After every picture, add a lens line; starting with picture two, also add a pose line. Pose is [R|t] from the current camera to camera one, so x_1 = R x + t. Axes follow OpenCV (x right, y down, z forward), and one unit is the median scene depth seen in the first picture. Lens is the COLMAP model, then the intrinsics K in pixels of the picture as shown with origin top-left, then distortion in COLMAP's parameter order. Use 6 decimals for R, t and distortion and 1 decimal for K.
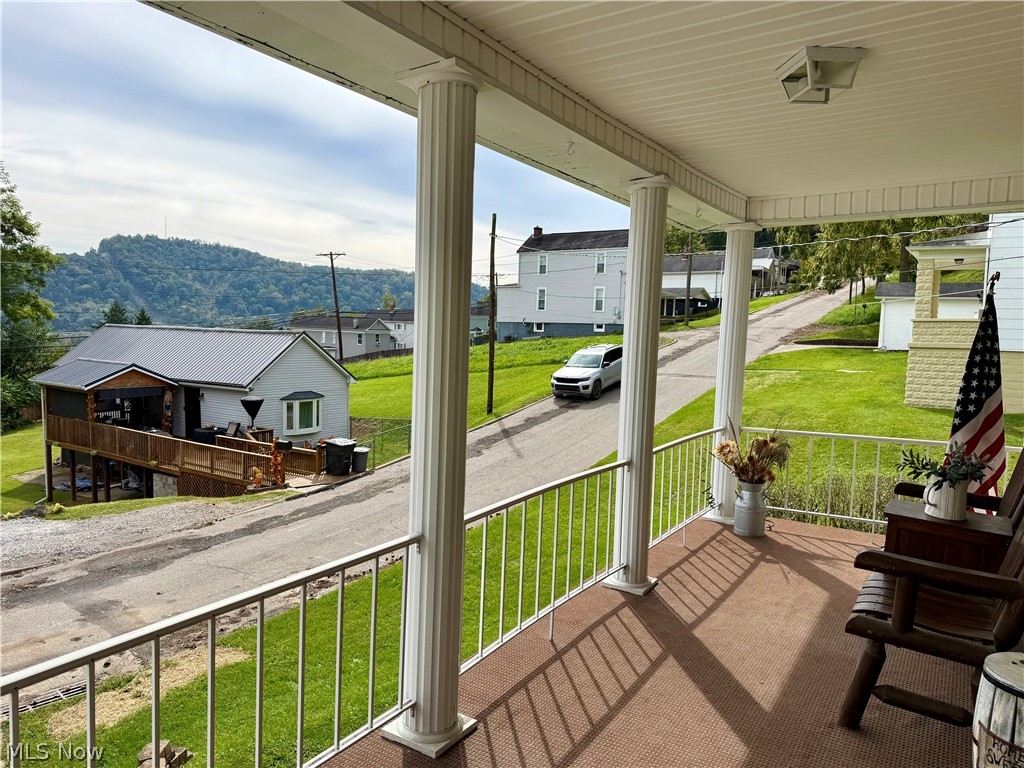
lens RADIAL K [[727.6, 0, 514.1], [0, 727.6, 383.4], [0, 0, 1]] dist [0.055640, -0.071490]
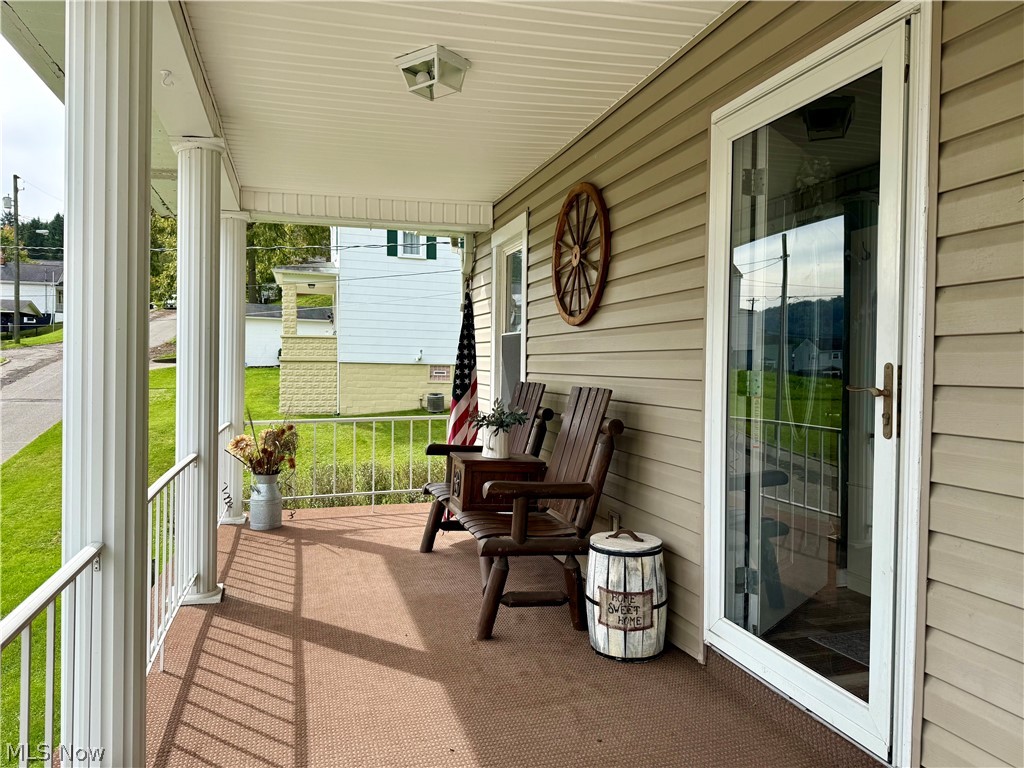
lens RADIAL K [[727.6, 0, 514.1], [0, 727.6, 383.4], [0, 0, 1]] dist [0.055640, -0.071490]
pose [[0.645787, -0.034974, 0.762716, -0.271172], [0.062030, 0.998051, -0.006756, 0.051754], [-0.760993, 0.051674, 0.646699, 0.133609]]
